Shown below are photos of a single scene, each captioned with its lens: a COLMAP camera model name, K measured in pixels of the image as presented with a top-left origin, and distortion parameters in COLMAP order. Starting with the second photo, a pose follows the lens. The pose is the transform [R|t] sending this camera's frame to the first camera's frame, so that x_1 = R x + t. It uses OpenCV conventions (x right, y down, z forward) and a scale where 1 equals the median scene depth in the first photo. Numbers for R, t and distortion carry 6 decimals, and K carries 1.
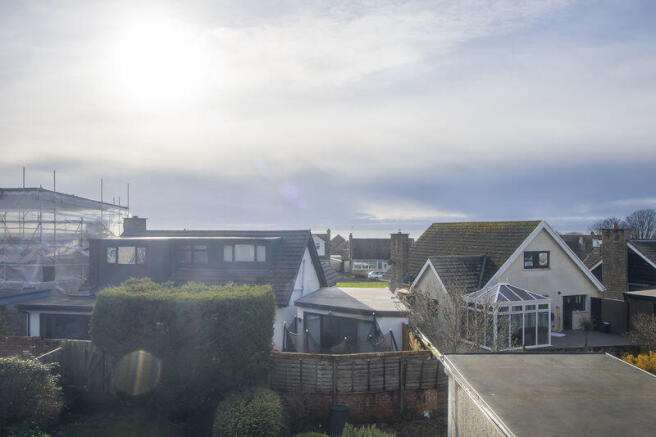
lens RADIAL K [[567.3, 0, 333.6], [0, 567.3, 223.6], [0, 0, 1]] dist [0.001201, 0.013090]
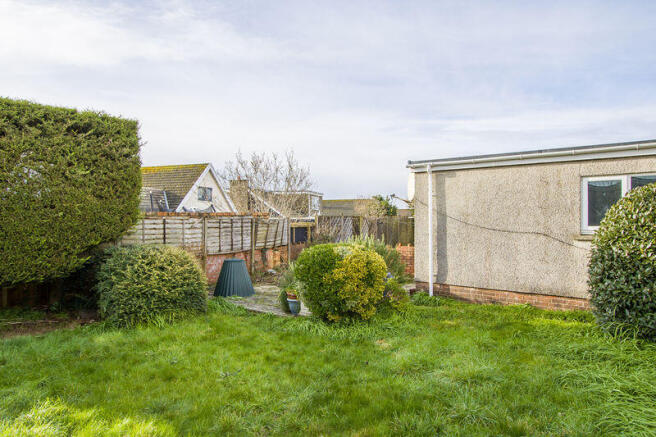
lens RADIAL K [[406.7, 0, 321.4], [0, 406.7, 220.0], [0, 0, 1]] dist [-0.000552, 0.005231]
pose [[0.621488, -0.000092, 0.783424, -0.376282], [0.003830, 0.999988, -0.002921, 0.242991], [-0.783414, 0.004816, 0.621481, 0.451425]]
